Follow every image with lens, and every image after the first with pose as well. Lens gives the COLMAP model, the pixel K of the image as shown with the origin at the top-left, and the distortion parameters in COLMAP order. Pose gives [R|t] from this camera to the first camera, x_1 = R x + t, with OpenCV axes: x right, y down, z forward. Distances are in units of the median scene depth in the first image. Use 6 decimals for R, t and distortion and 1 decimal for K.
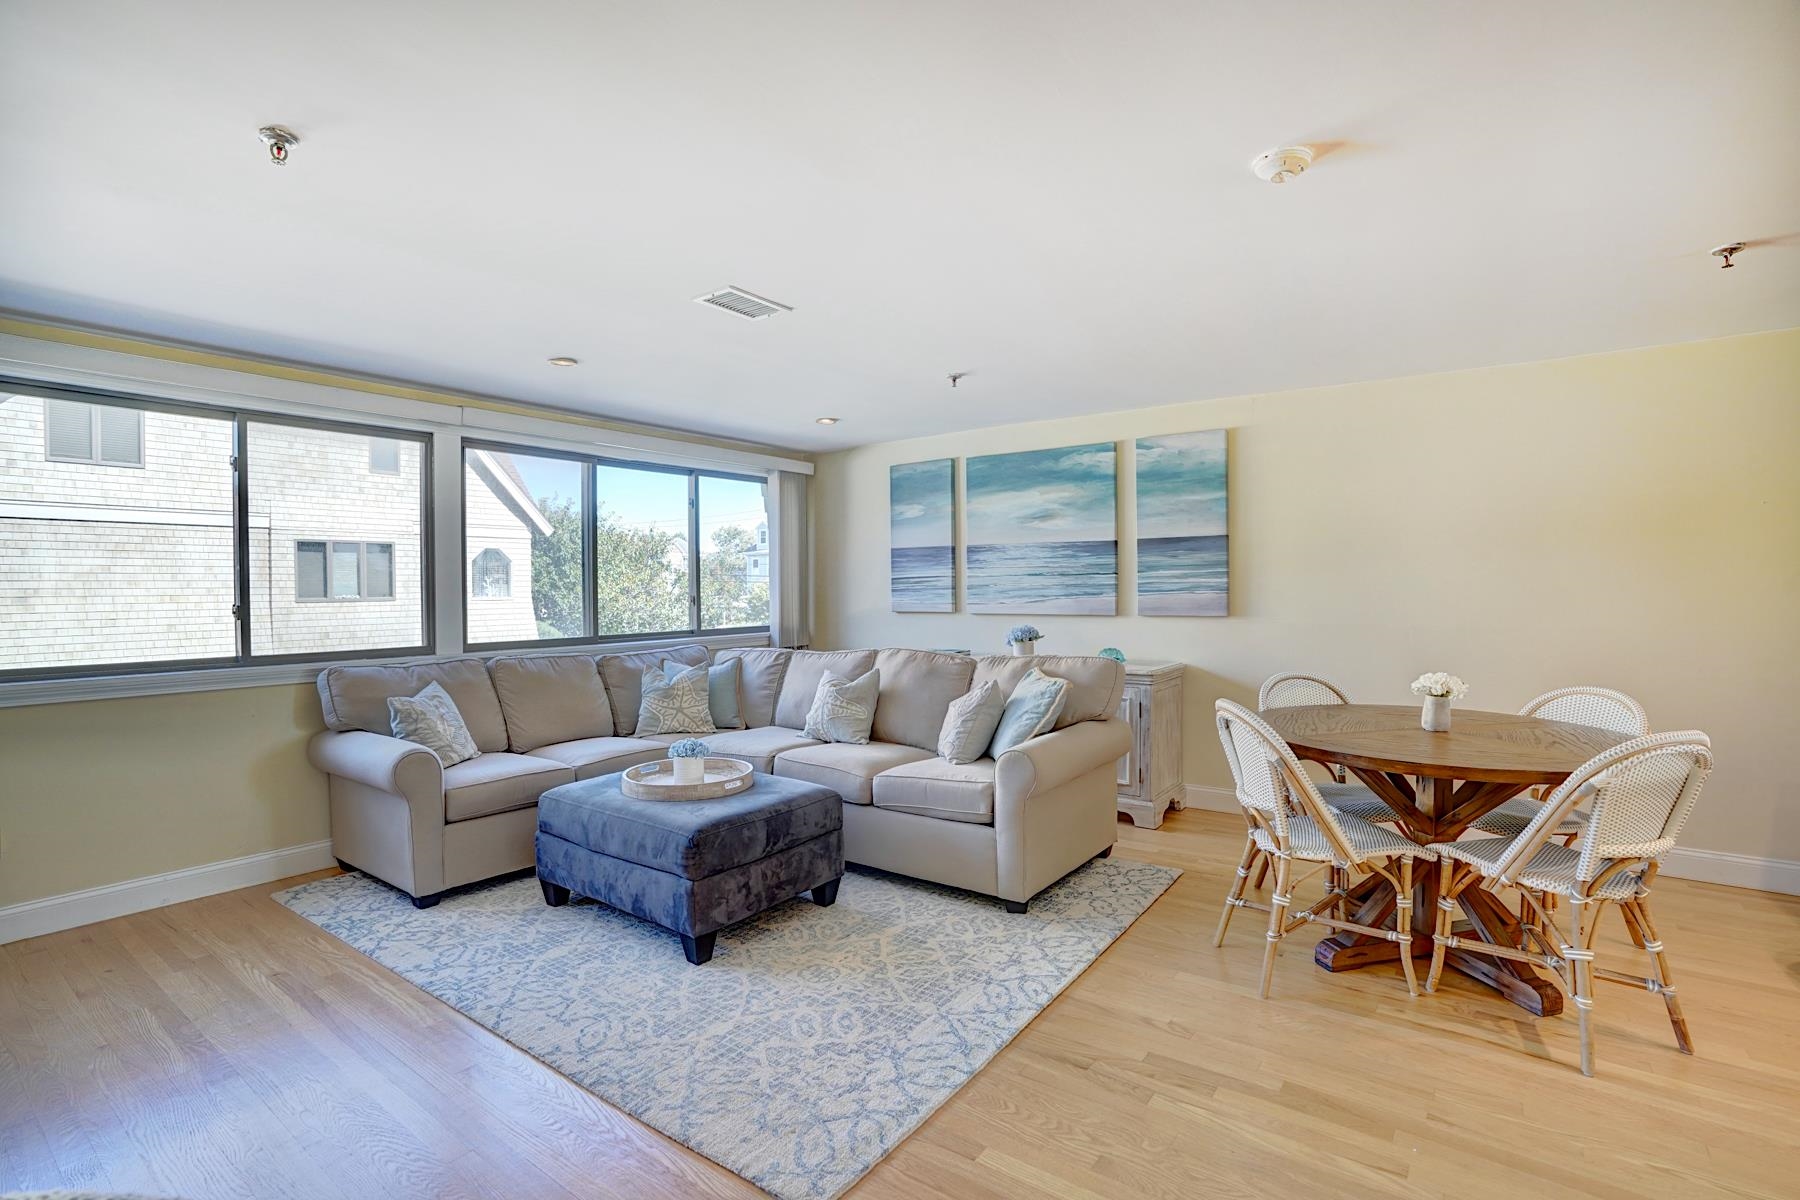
lens RADIAL K [[837.0, 0, 902.1], [0, 837.0, 598.9], [0, 0, 1]] dist [-0.079105, 0.037371]
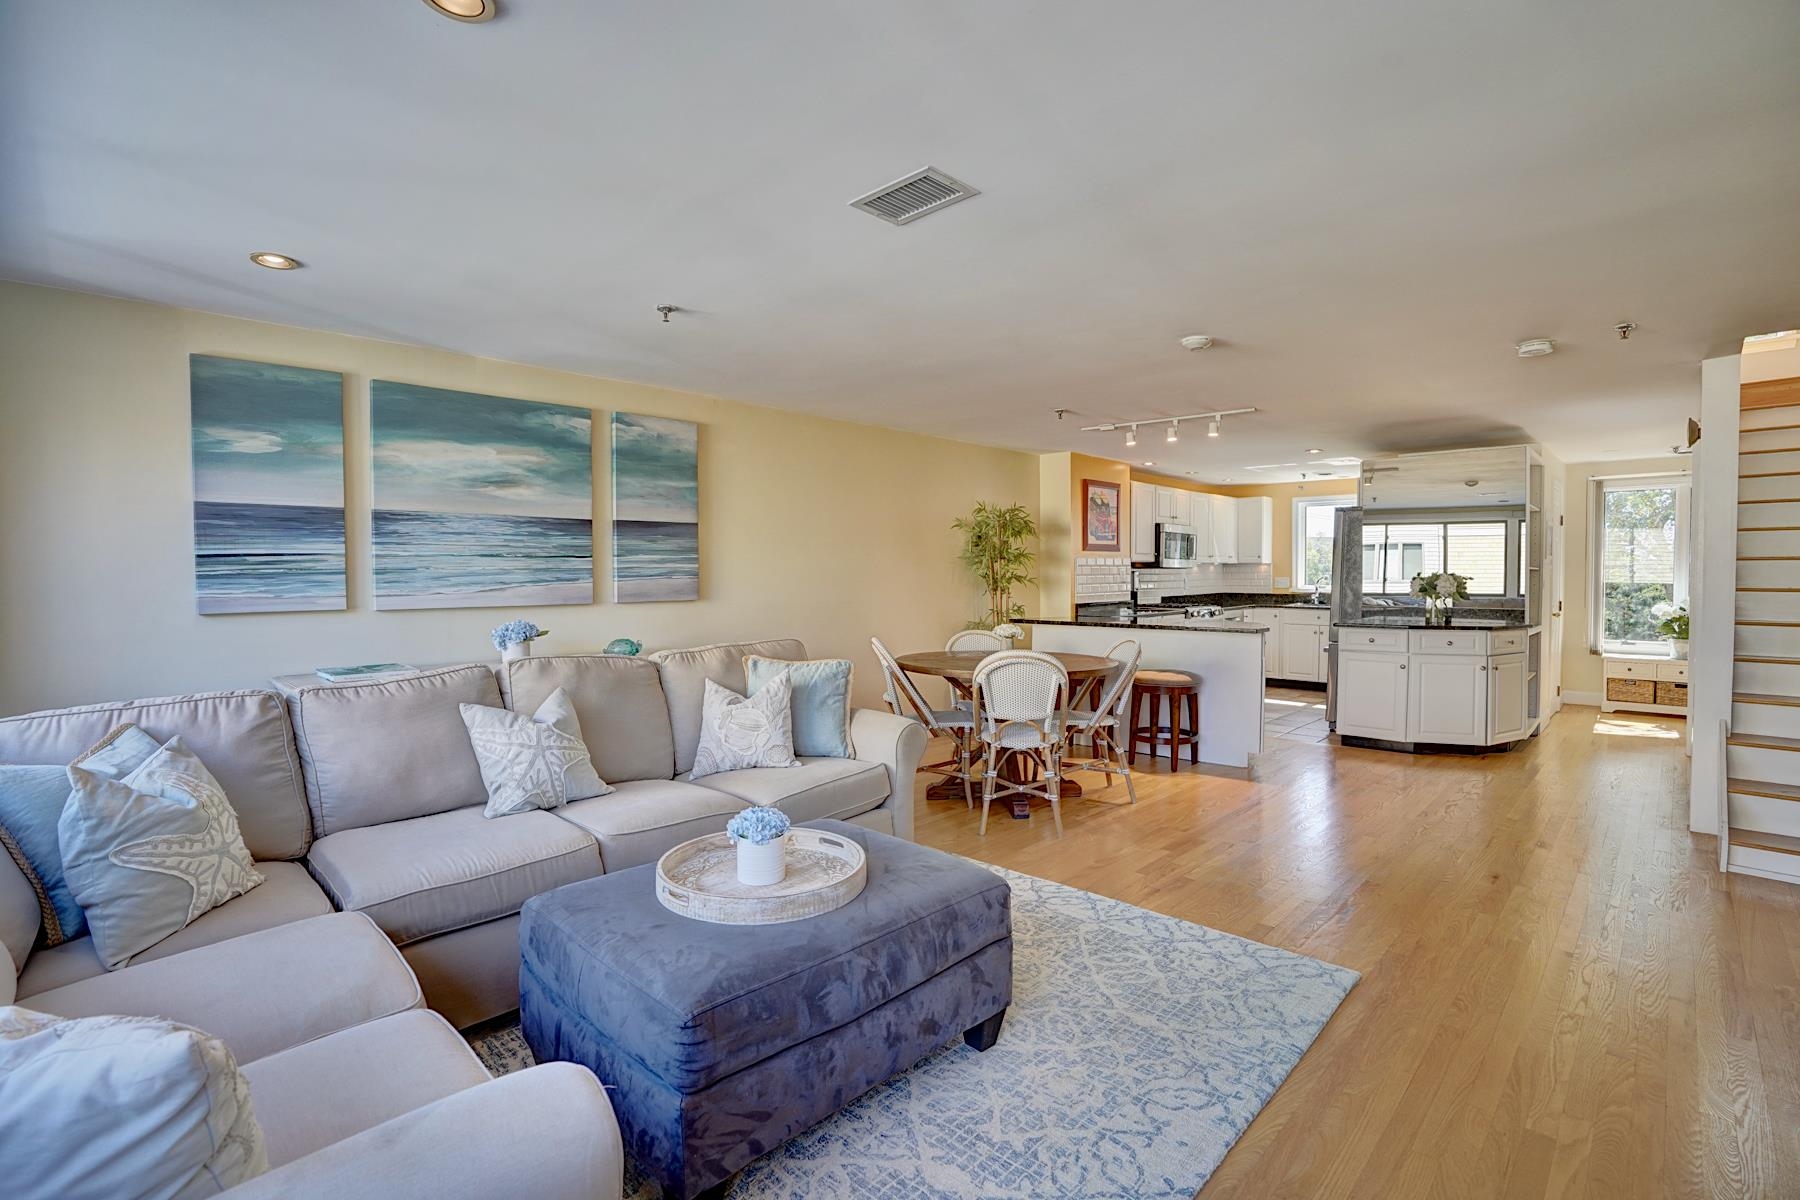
lens RADIAL K [[837.0, 0, 902.1], [0, 837.0, 598.9], [0, 0, 1]] dist [-0.079105, 0.037371]
pose [[0.134702, -0.025445, 0.990559, -0.779268], [0.014211, 0.999617, 0.023745, -0.002145], [-0.990784, 0.010879, 0.135012, 0.737285]]
